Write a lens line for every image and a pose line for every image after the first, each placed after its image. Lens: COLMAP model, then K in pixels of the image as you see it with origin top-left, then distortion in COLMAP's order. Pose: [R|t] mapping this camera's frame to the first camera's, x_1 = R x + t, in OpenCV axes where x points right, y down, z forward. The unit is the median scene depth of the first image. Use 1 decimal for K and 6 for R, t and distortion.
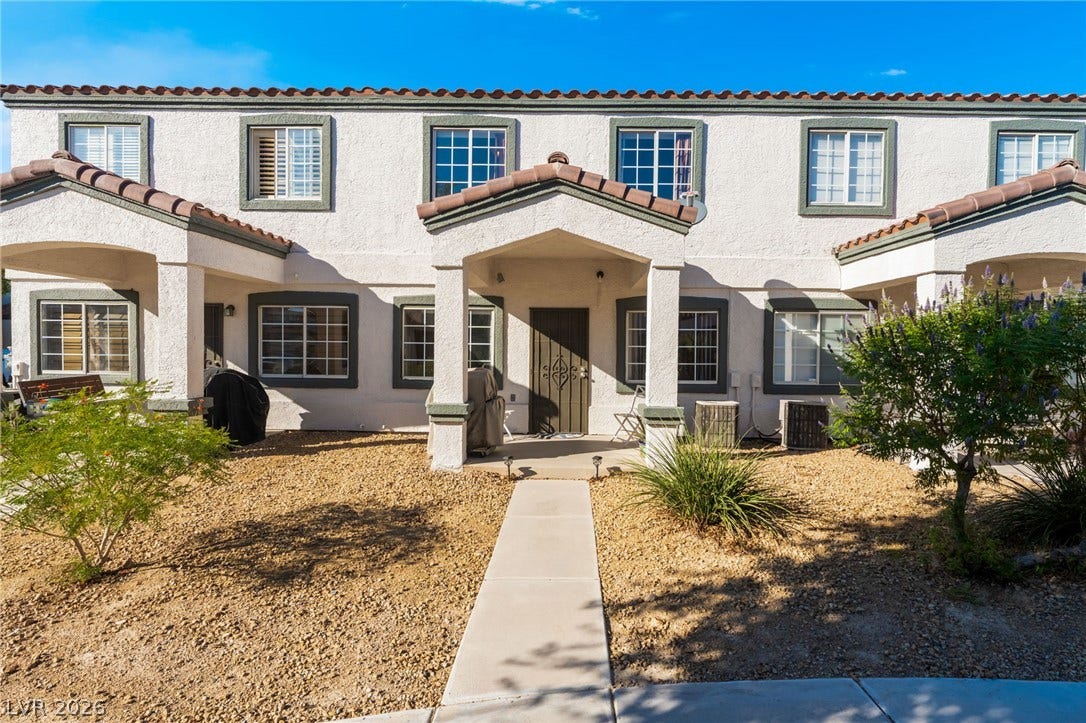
lens RADIAL K [[684.5, 0, 542.8], [0, 684.5, 384.0], [0, 0, 1]] dist [0.001691, -0.000362]
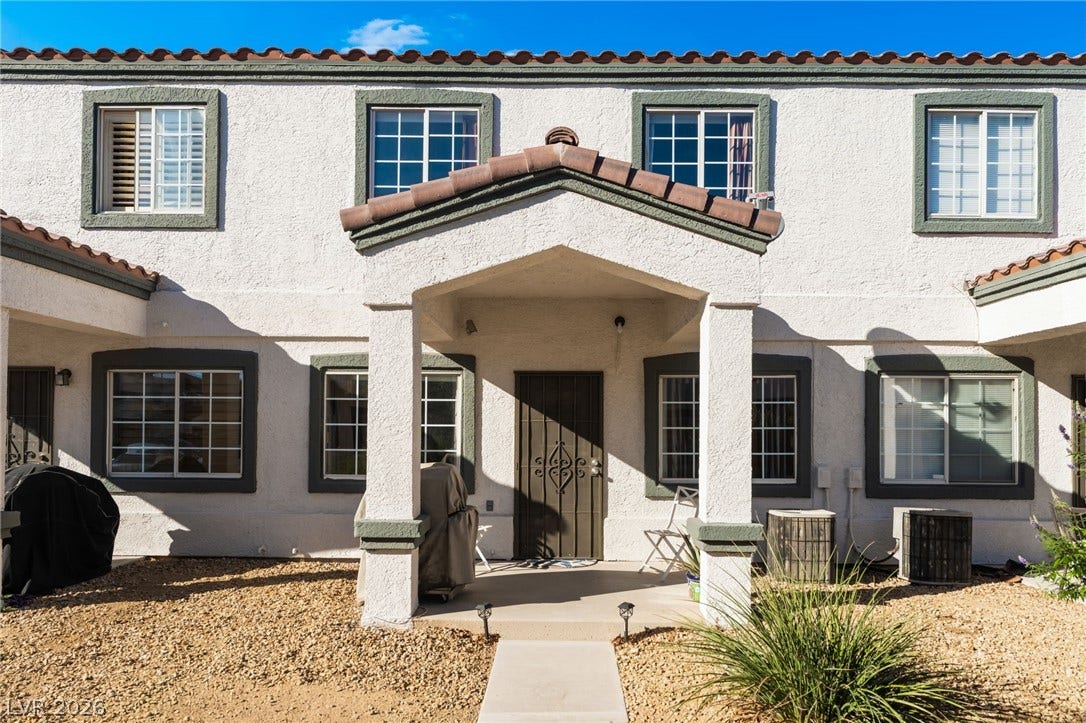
lens RADIAL K [[837.2, 0, 541.4], [0, 837.2, 427.4], [0, 0, 1]] dist [0.004478, 0.002258]
pose [[0.999646, -0.004795, 0.026182, -0.015368], [0.006203, 0.998525, -0.053947, -0.012641], [-0.025885, 0.054090, 0.998201, 0.191502]]
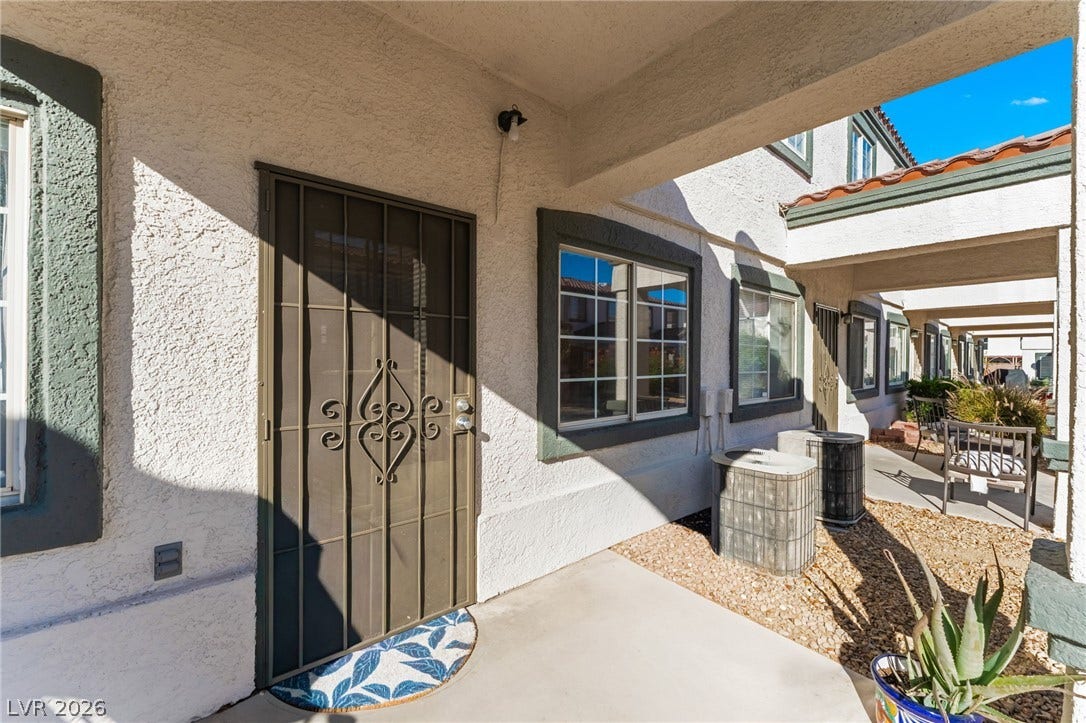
lens RADIAL K [[442.2, 0, 543.0], [0, 442.2, 361.5], [0, 0, 1]] dist [-0.002013, -0.000216]
pose [[0.690952, -0.009212, 0.722842, -0.064662], [0.046976, 0.998378, -0.032179, -0.034335], [-0.721372, 0.056190, 0.690264, 0.859168]]
